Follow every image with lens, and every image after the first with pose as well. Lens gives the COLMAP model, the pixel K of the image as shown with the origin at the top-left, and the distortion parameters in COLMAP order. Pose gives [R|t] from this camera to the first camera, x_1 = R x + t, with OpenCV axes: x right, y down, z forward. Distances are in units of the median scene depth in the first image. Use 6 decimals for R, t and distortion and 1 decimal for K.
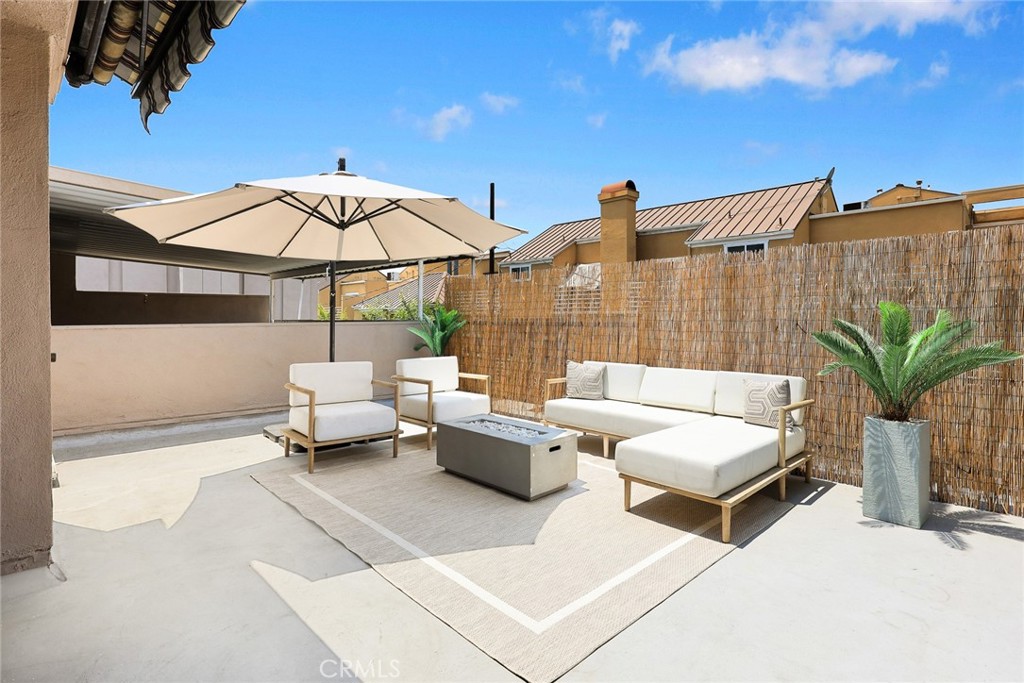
lens RADIAL K [[506.6, 0, 510.6], [0, 506.6, 318.8], [0, 0, 1]] dist [-0.001657, -0.000144]
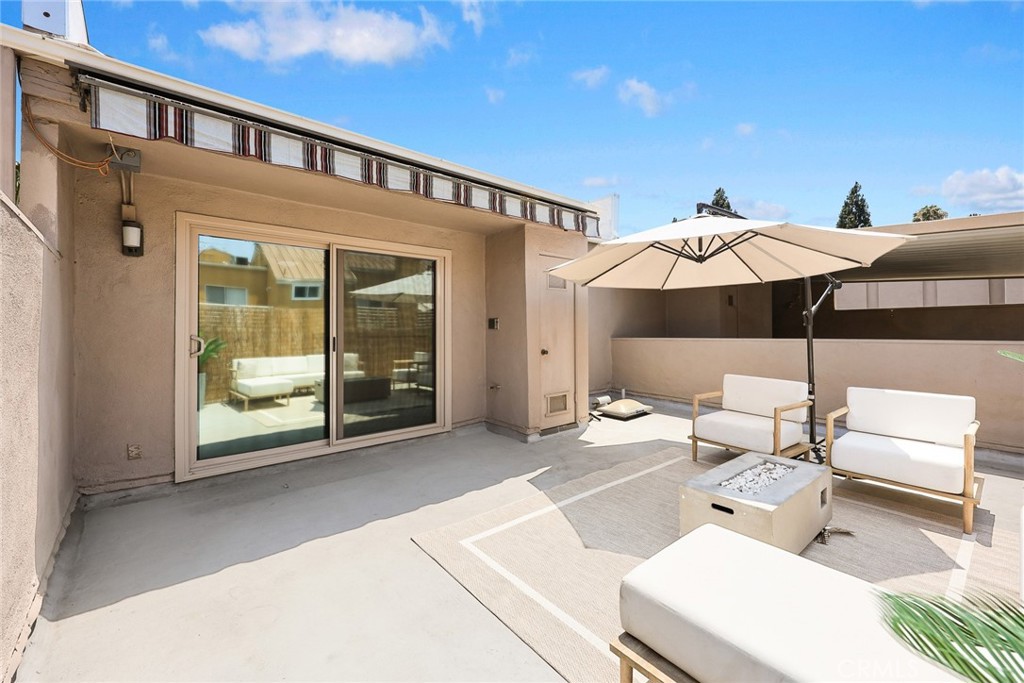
lens RADIAL K [[414.4, 0, 510.4], [0, 414.4, 323.6], [0, 0, 1]] dist [0.000257, 0.000040]
pose [[-0.071777, -0.008152, -0.997387, 0.763868], [-0.003930, 0.999961, -0.007891, -0.027472], [0.997413, 0.003353, -0.071806, 0.717010]]
